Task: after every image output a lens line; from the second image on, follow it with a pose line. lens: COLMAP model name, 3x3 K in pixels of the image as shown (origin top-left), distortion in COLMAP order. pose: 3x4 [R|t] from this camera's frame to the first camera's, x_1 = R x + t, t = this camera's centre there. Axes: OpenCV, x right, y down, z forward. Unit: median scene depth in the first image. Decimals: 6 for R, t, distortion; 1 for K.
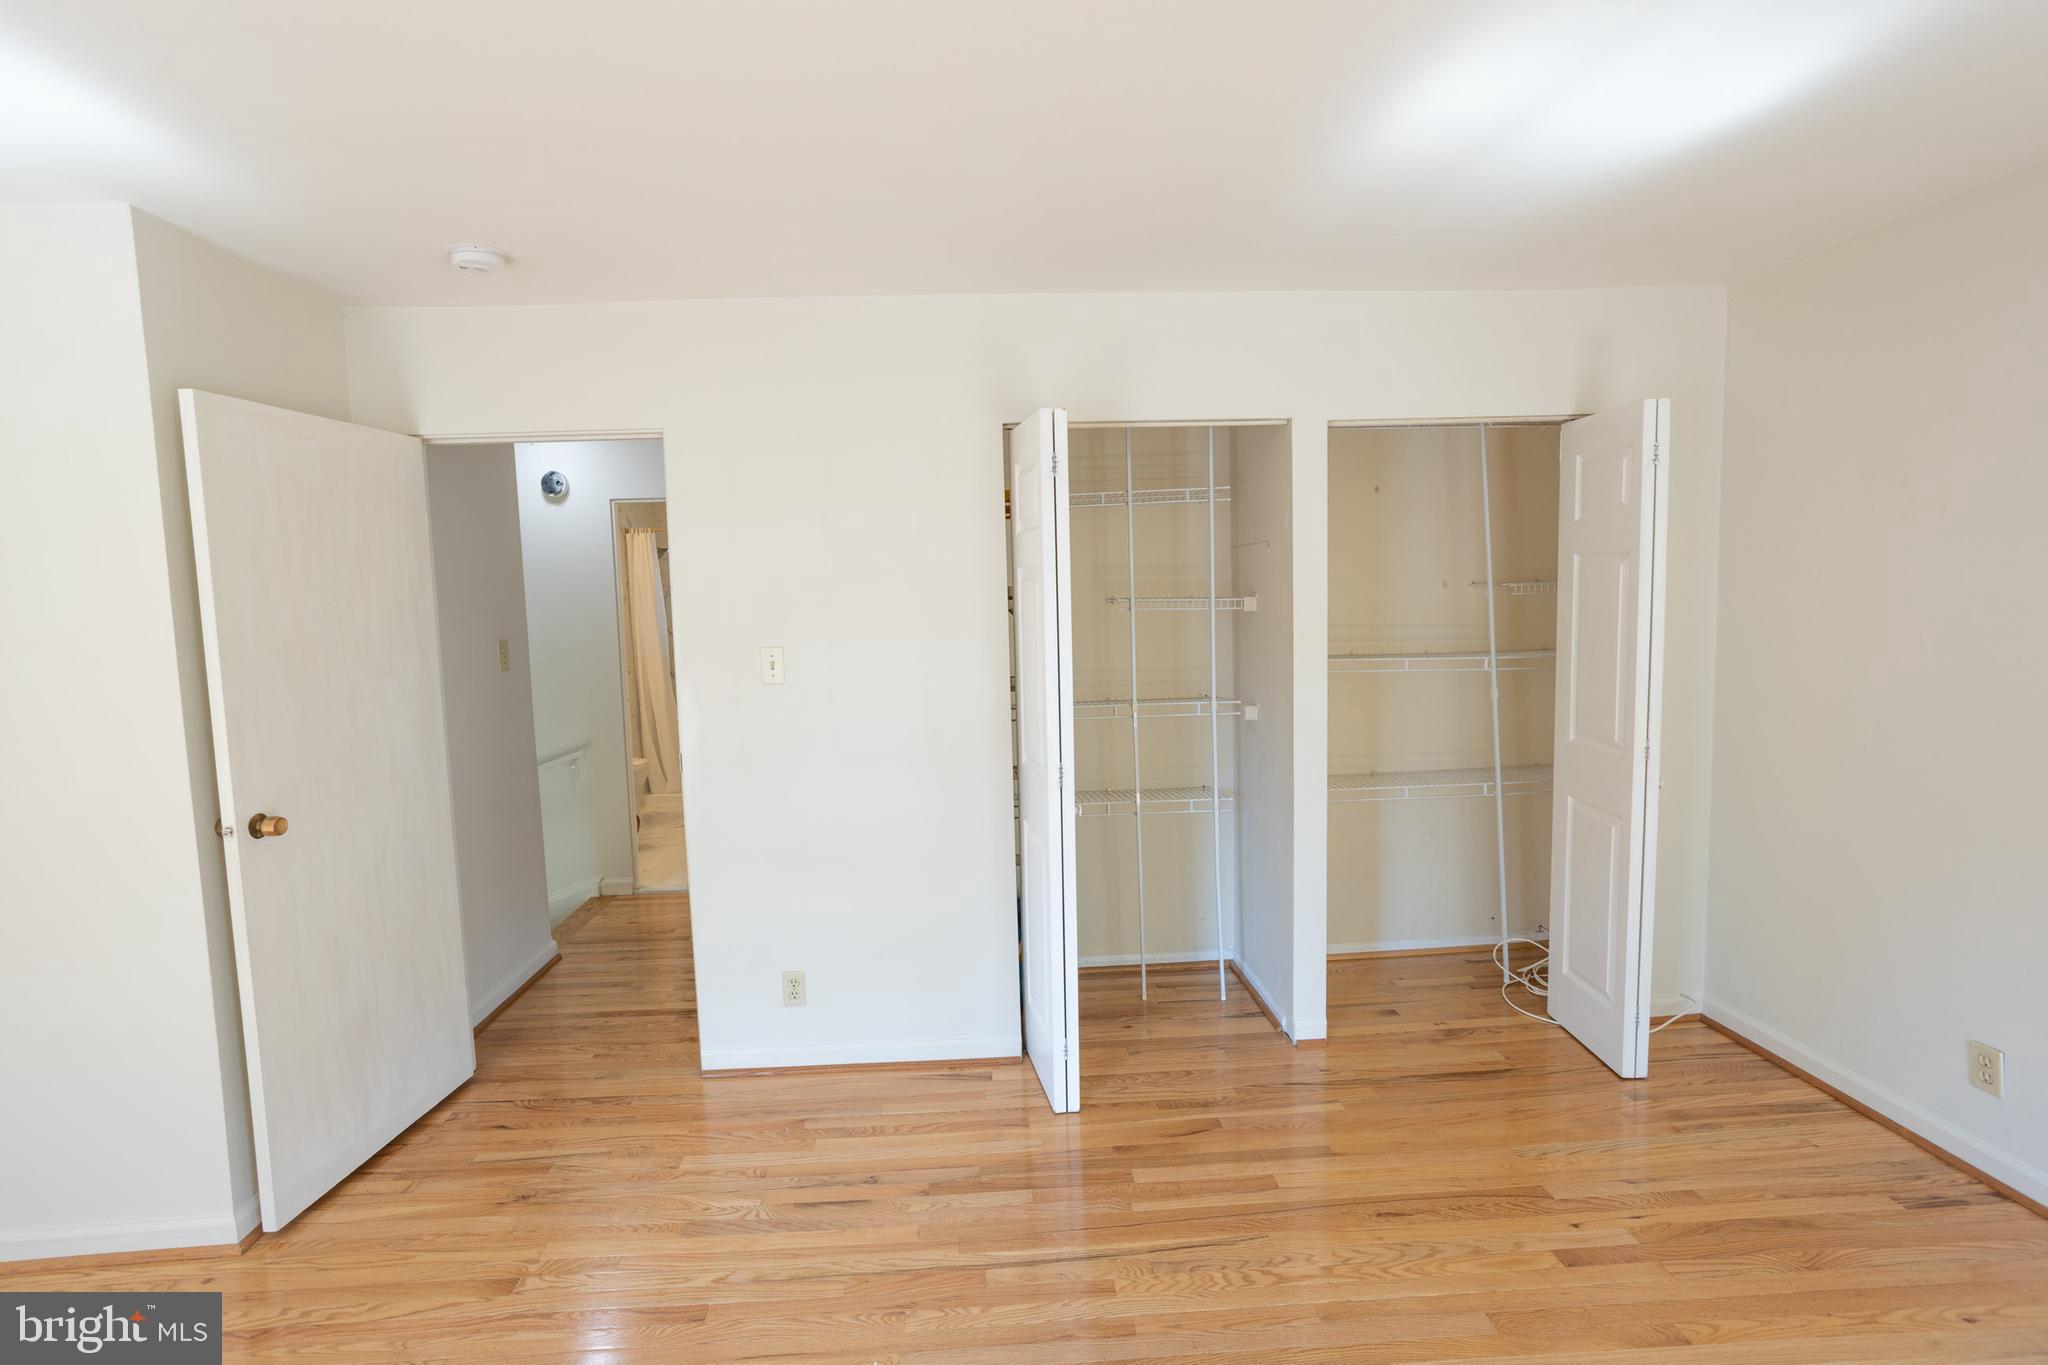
lens RADIAL K [[975.6, 0, 987.6], [0, 975.6, 677.8], [0, 0, 1]] dist [-0.054880, 0.034907]
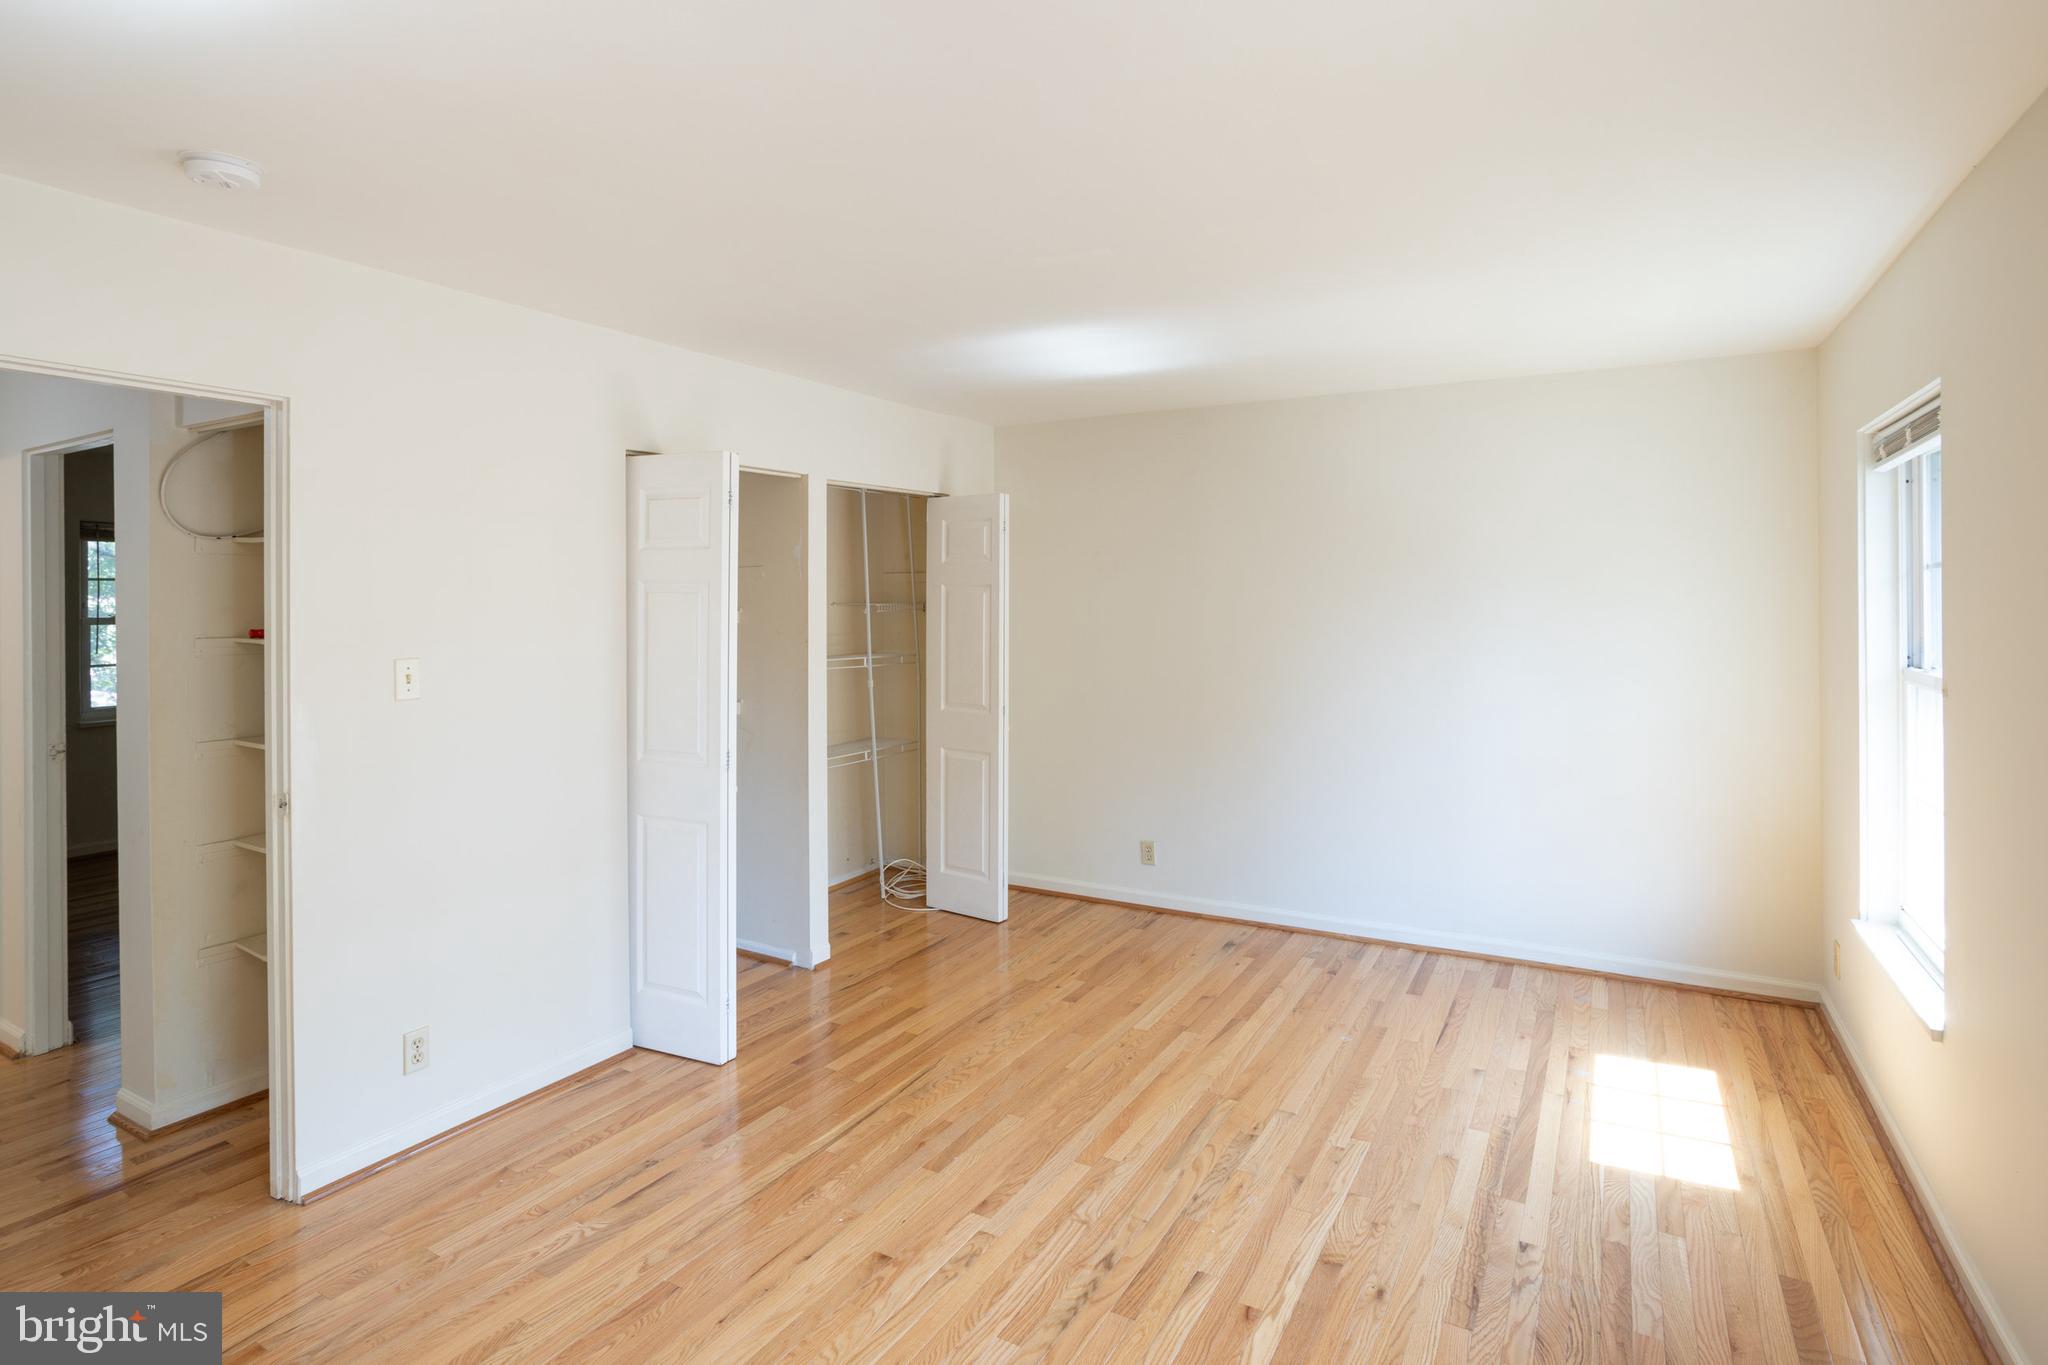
lens RADIAL K [[1050.1, 0, 1030.0], [0, 1050.1, 601.4], [0, 0, 1]] dist [-0.003239, 0.000092]
pose [[0.541689, 0.022808, 0.840269, -0.775548], [0.059694, 0.996064, -0.065519, 0.014608], [-0.838457, 0.085650, 0.538196, -0.004703]]
